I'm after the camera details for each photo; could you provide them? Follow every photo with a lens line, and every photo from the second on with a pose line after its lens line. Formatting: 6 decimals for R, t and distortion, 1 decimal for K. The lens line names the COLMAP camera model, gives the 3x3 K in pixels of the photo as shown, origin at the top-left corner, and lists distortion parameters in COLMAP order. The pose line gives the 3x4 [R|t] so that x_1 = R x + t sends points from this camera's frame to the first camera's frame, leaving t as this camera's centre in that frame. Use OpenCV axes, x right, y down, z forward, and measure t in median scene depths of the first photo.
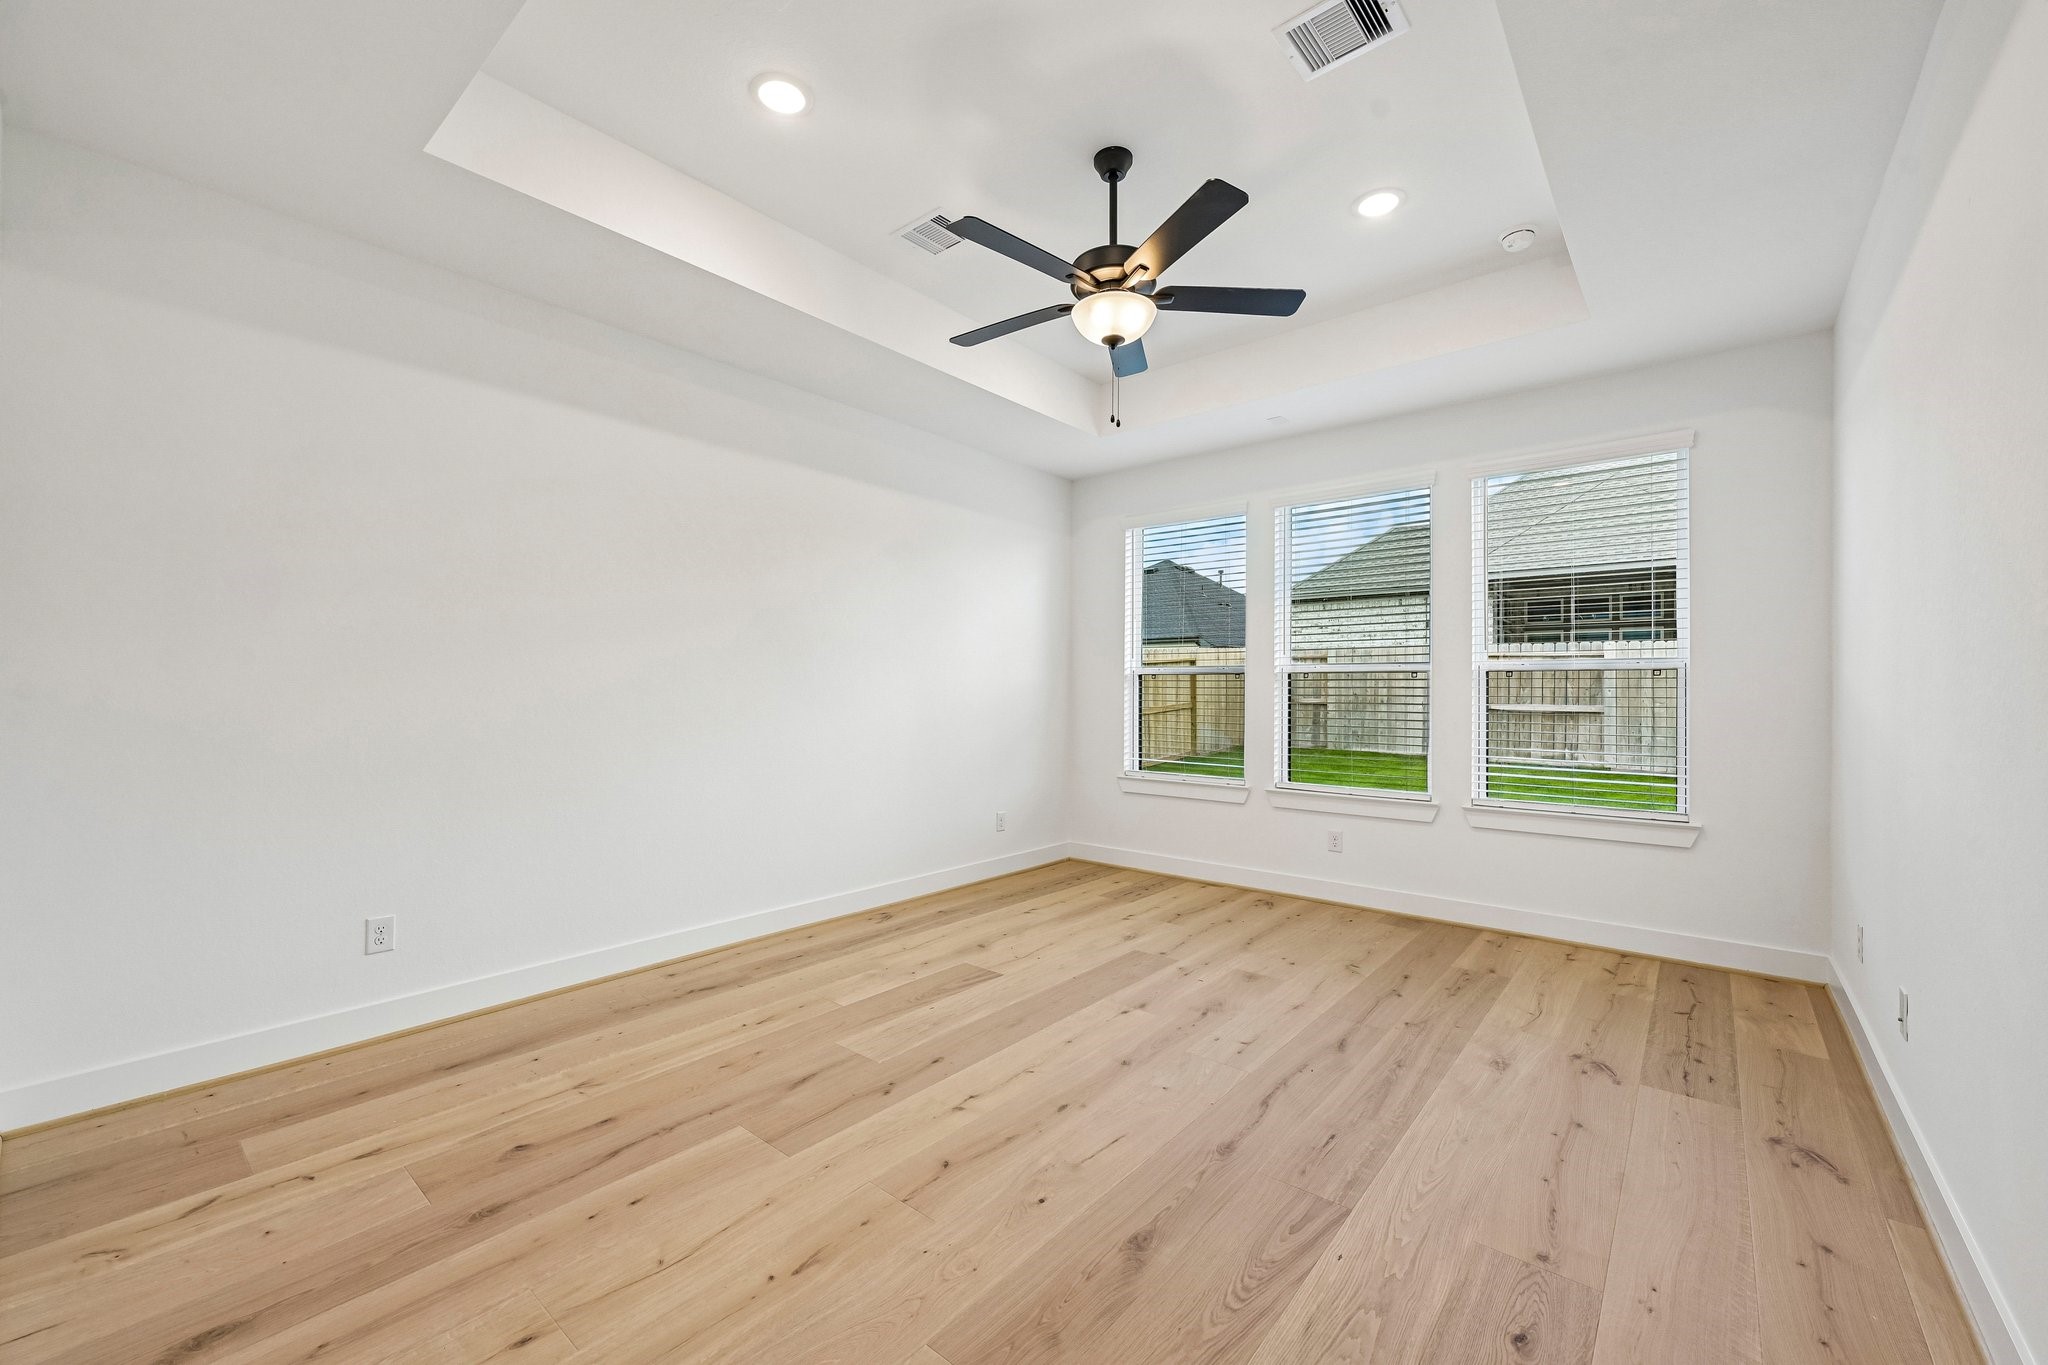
lens RADIAL K [[810.4, 0, 1025.1], [0, 810.4, 687.0], [0, 0, 1]] dist [-0.001400, 0.000556]
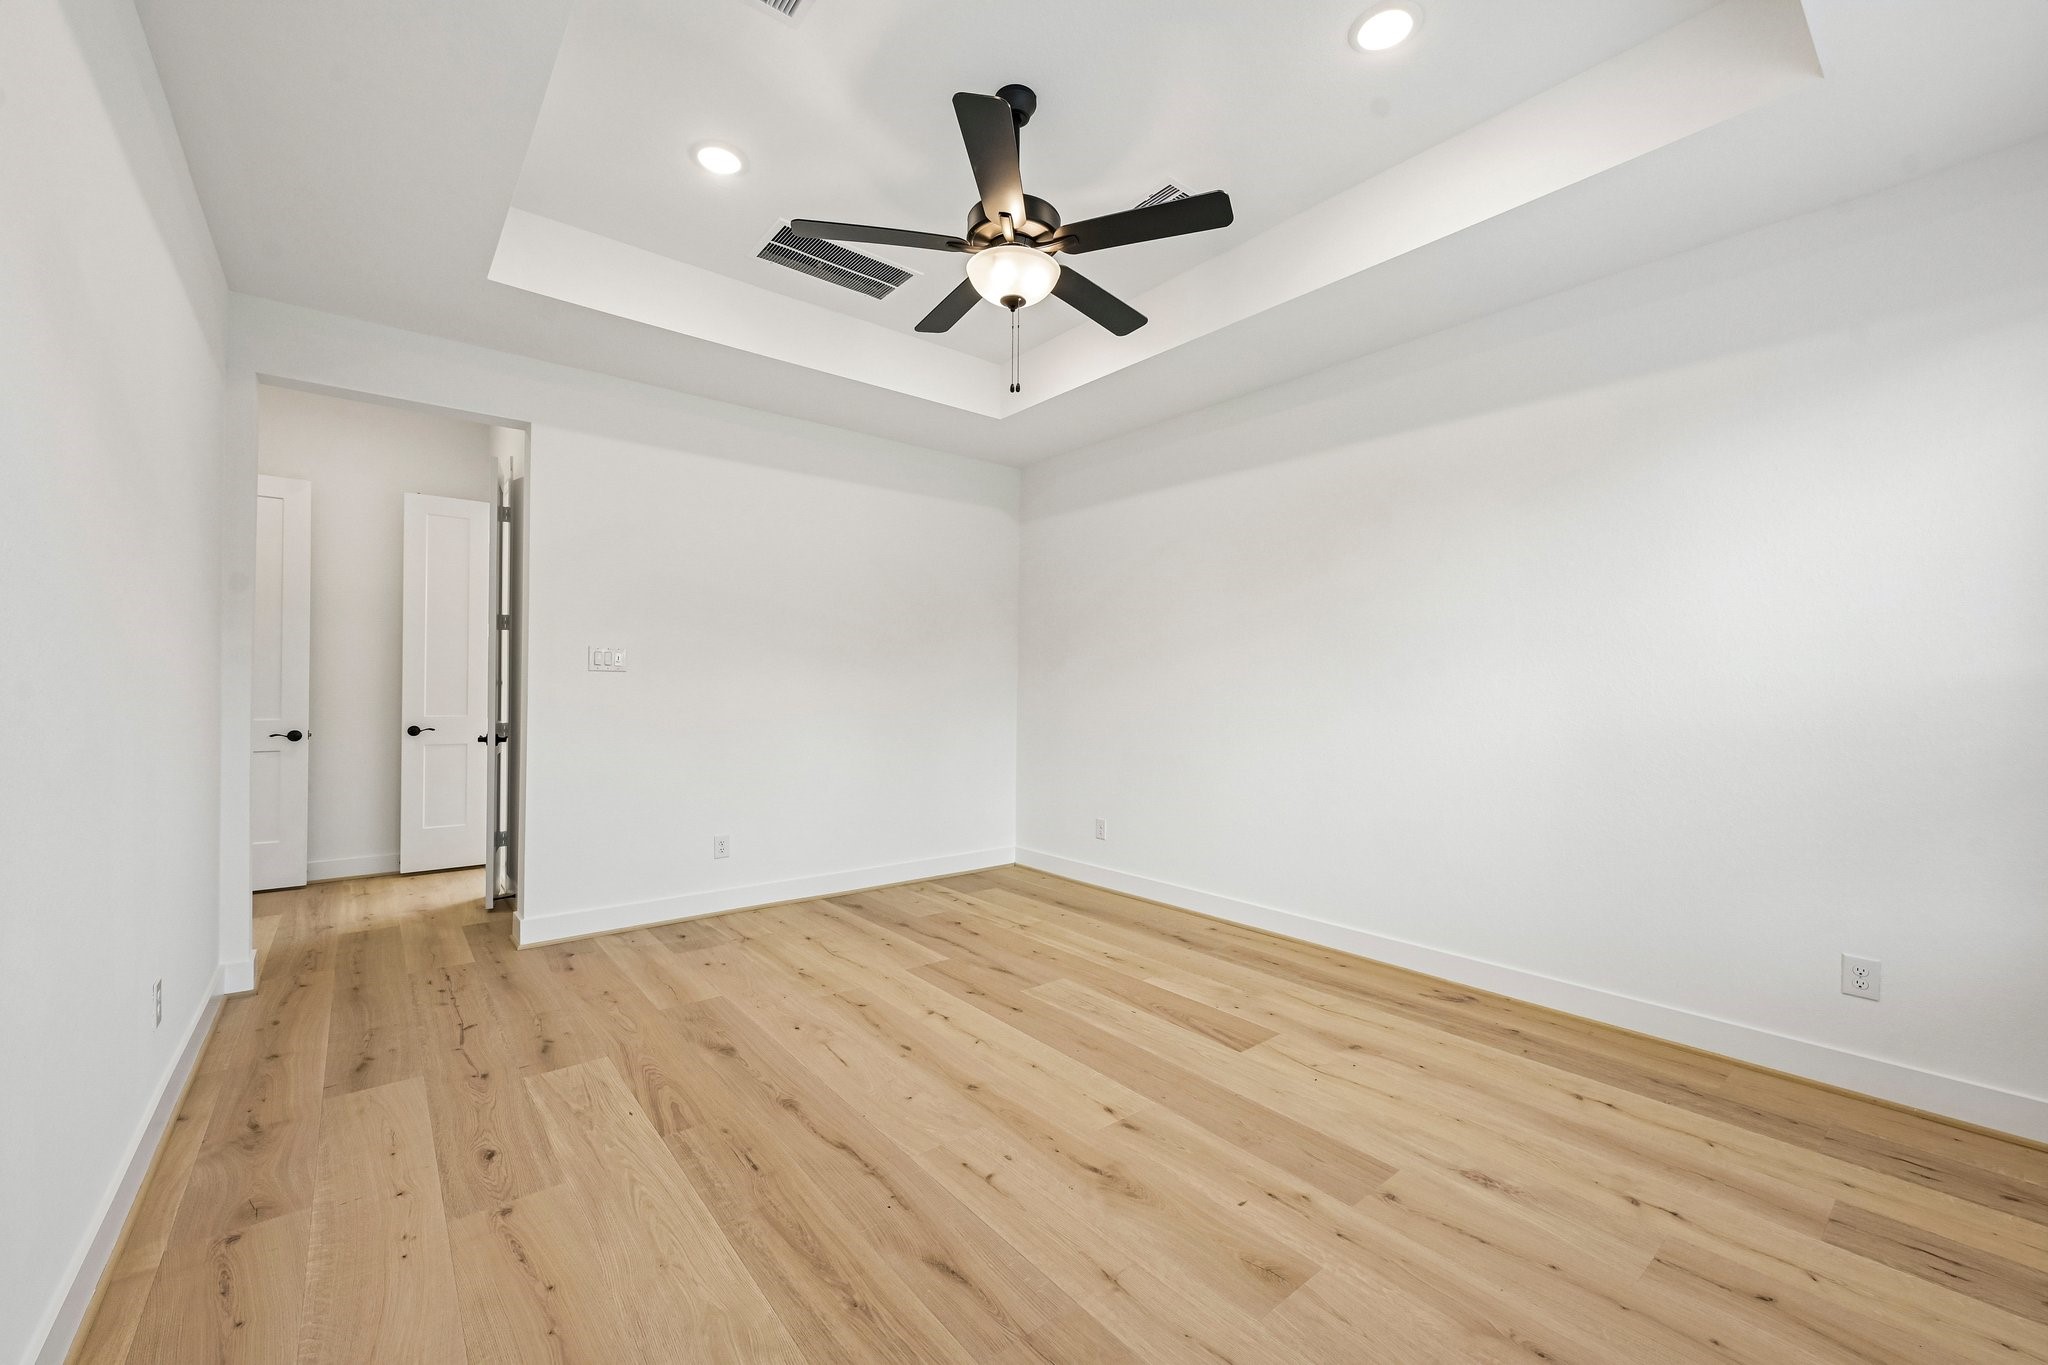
lens RADIAL K [[810.4, 0, 1025.1], [0, 810.4, 687.0], [0, 0, 1]] dist [-0.001400, 0.000556]
pose [[-0.185658, -0.007909, -0.982583, 0.867091], [-0.003602, 0.999966, -0.007368, 0.008042], [0.982608, 0.002171, -0.185681, 1.033676]]
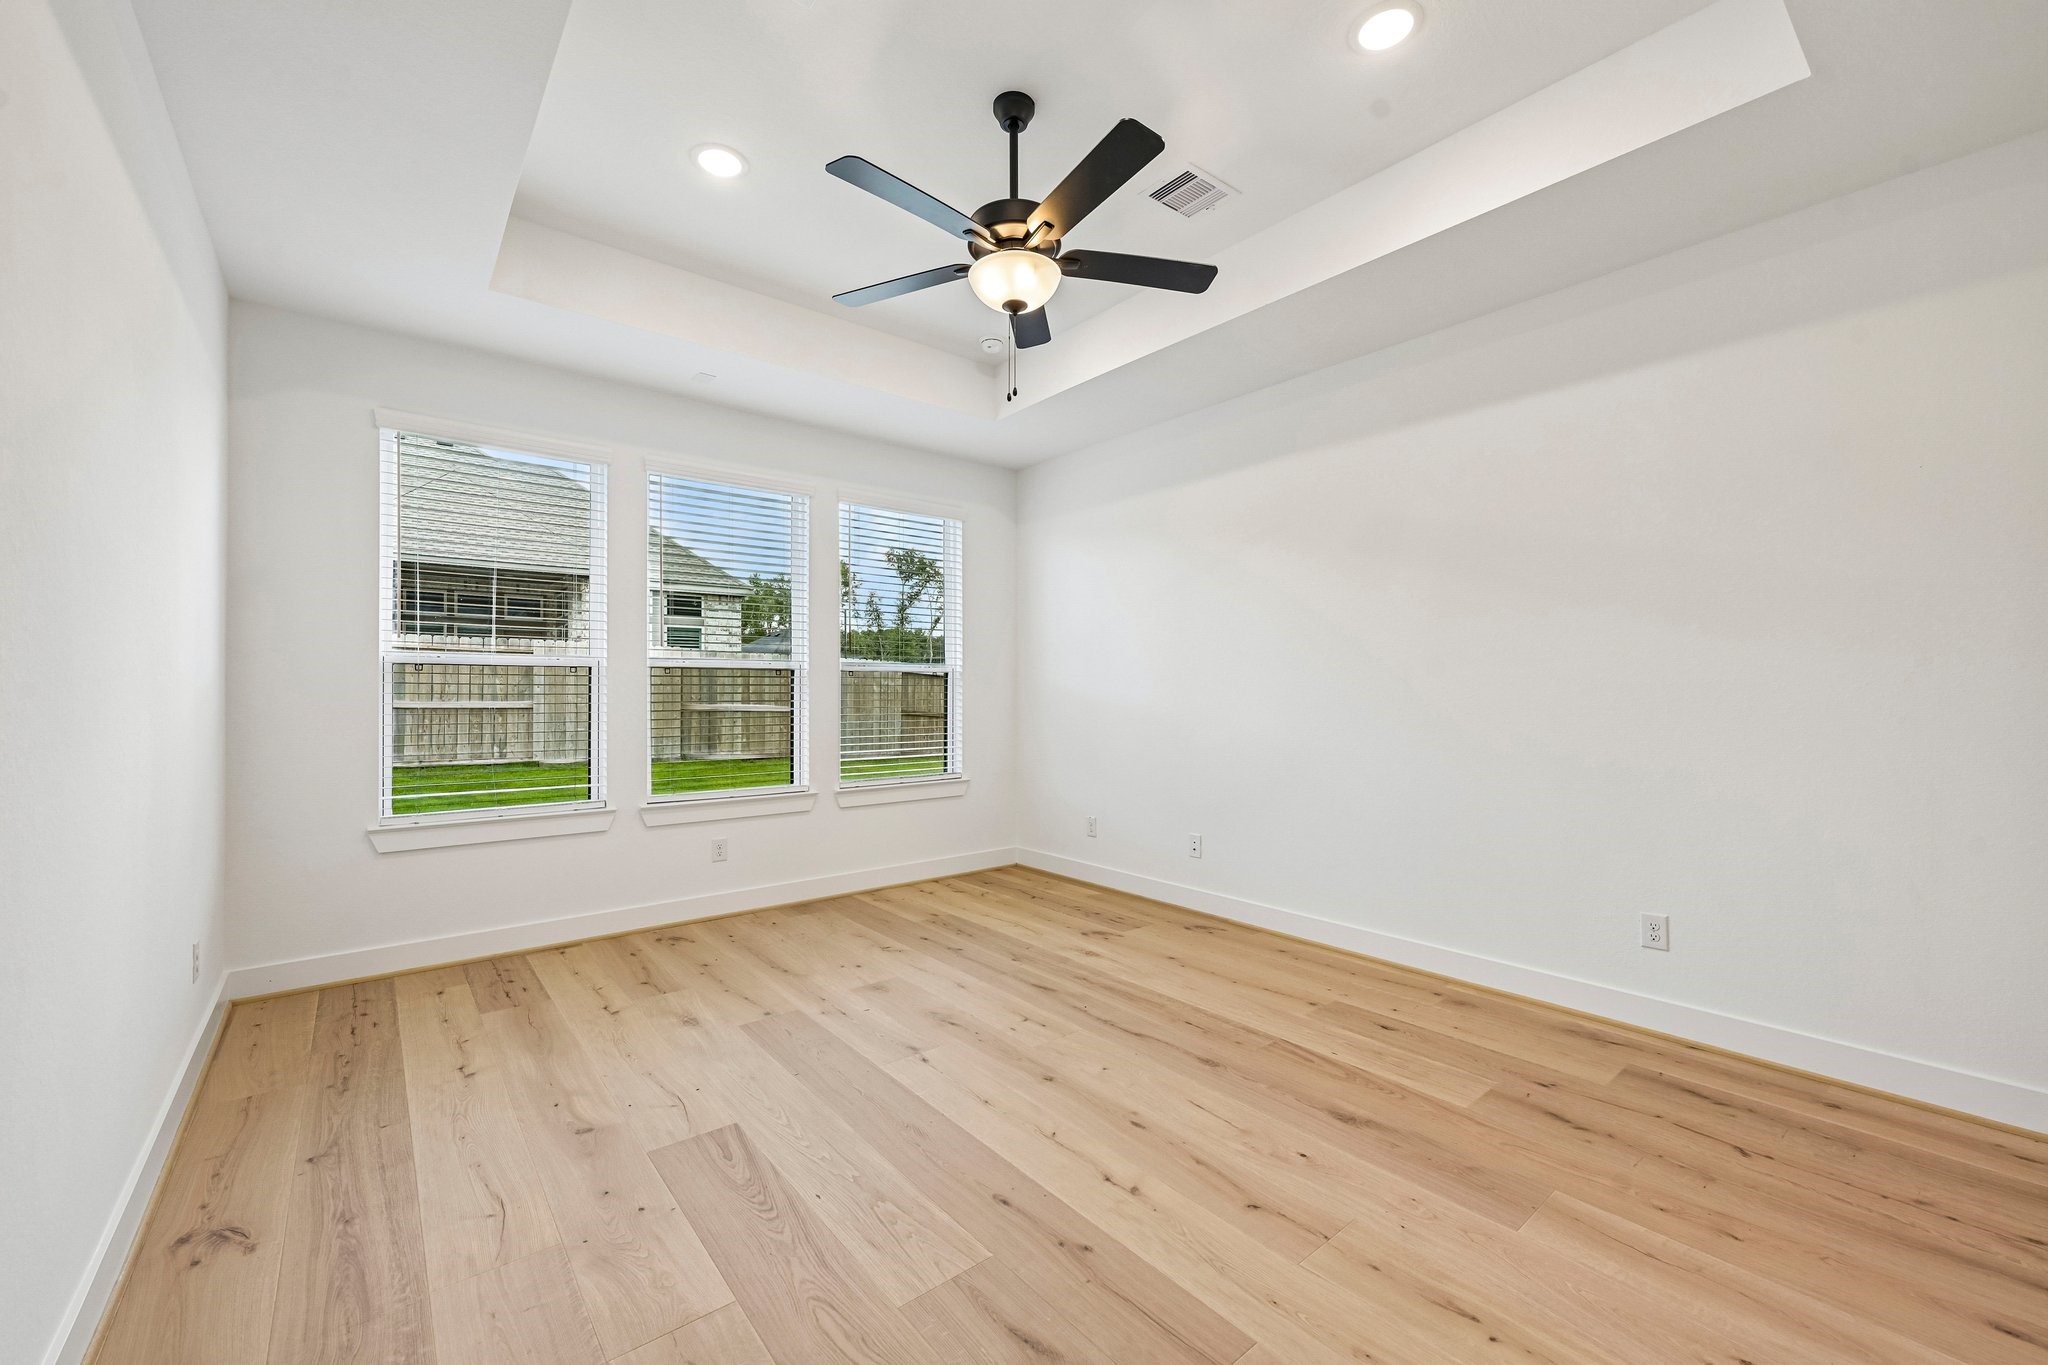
lens RADIAL K [[810.4, 0, 1025.1], [0, 810.4, 687.0], [0, 0, 1]] dist [-0.001400, 0.000556]
pose [[0.187055, -0.001305, 0.982349, -0.688895], [-0.004322, 0.999988, 0.002152, -0.000548], [-0.982340, -0.004648, 0.187047, 0.713665]]
